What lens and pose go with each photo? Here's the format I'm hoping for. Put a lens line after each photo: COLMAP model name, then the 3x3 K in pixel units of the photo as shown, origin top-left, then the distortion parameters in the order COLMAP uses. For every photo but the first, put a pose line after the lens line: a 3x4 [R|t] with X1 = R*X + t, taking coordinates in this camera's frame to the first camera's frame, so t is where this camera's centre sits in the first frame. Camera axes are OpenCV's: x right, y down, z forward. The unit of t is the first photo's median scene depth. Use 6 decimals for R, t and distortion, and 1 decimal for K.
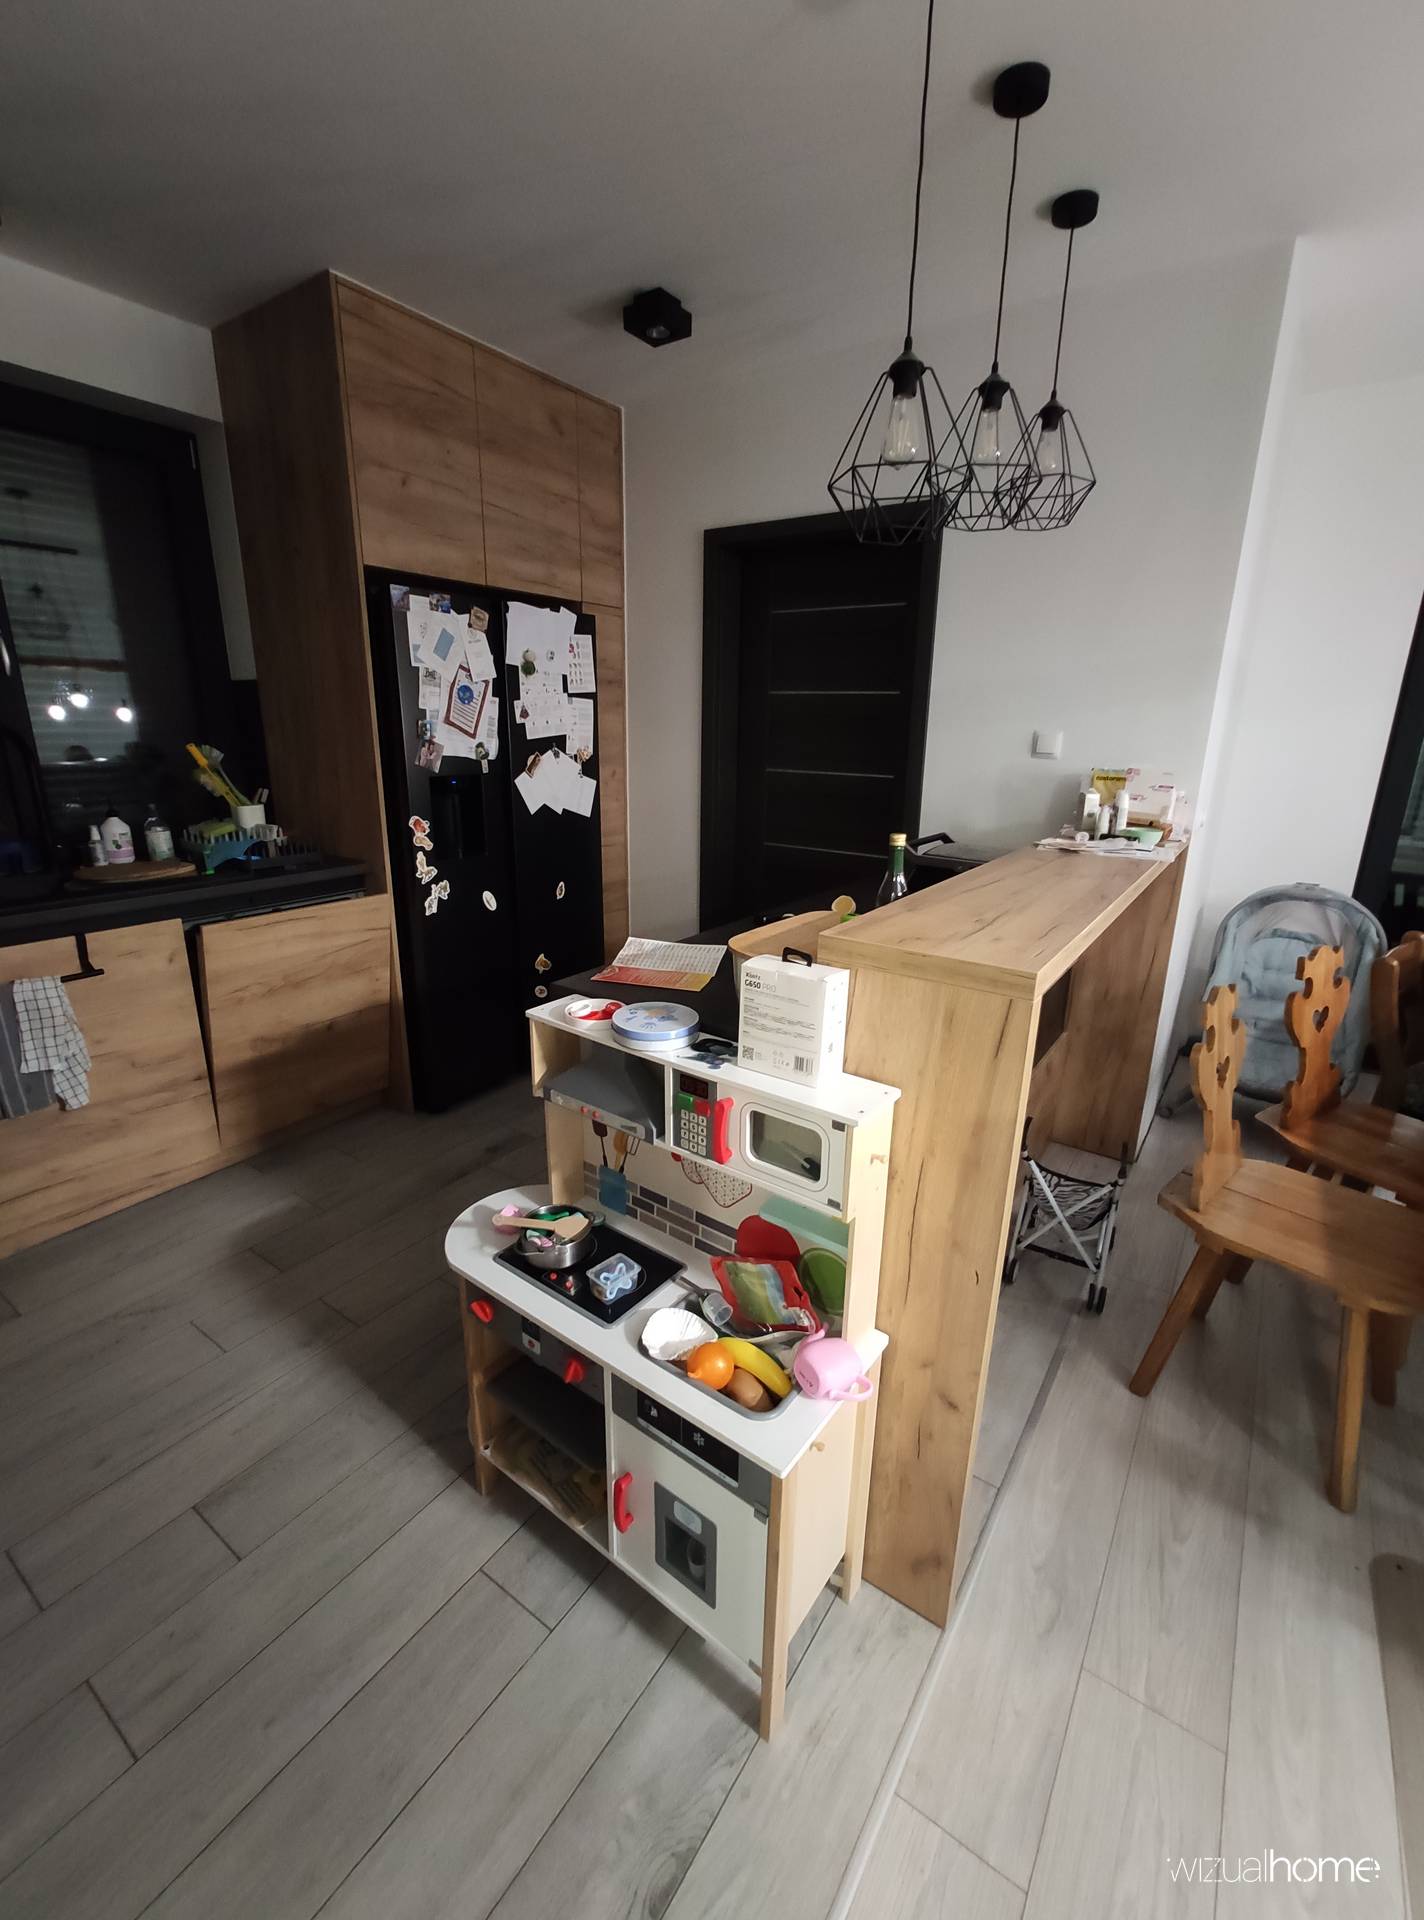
lens RADIAL K [[829.6, 0, 712.0], [0, 829.6, 960.0], [0, 0, 1]] dist [-0.000743, 0.000332]
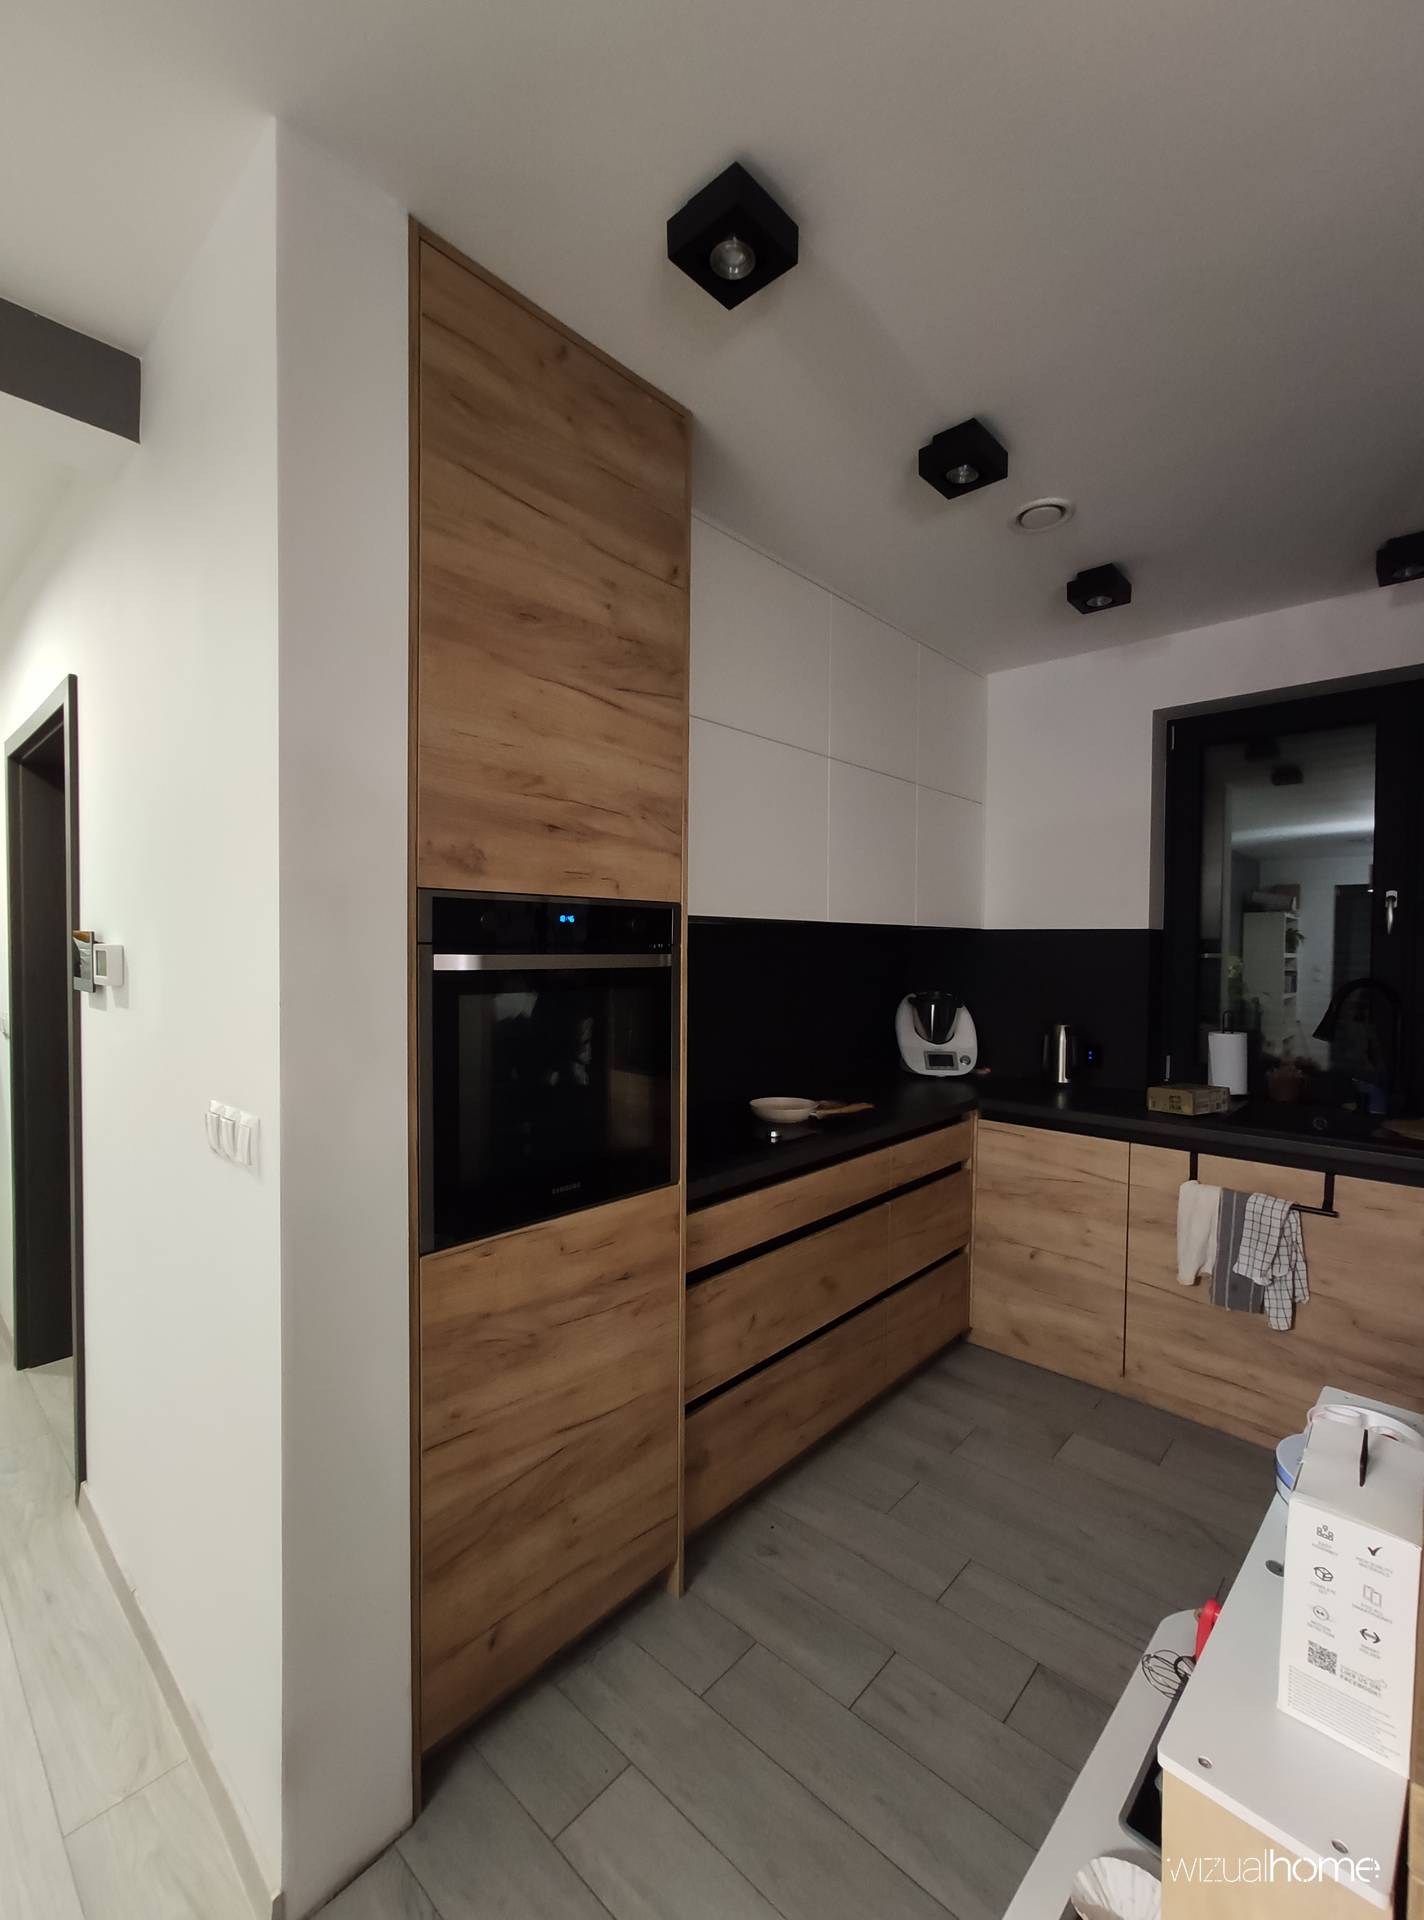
lens RADIAL K [[829.6, 0, 712.0], [0, 829.6, 960.0], [0, 0, 1]] dist [-0.000743, 0.000332]
pose [[-0.157001, -0.000687, -0.987598, 0.402563], [-0.281457, 0.958561, 0.044078, -0.121918], [0.946643, 0.284887, -0.150689, 0.376785]]
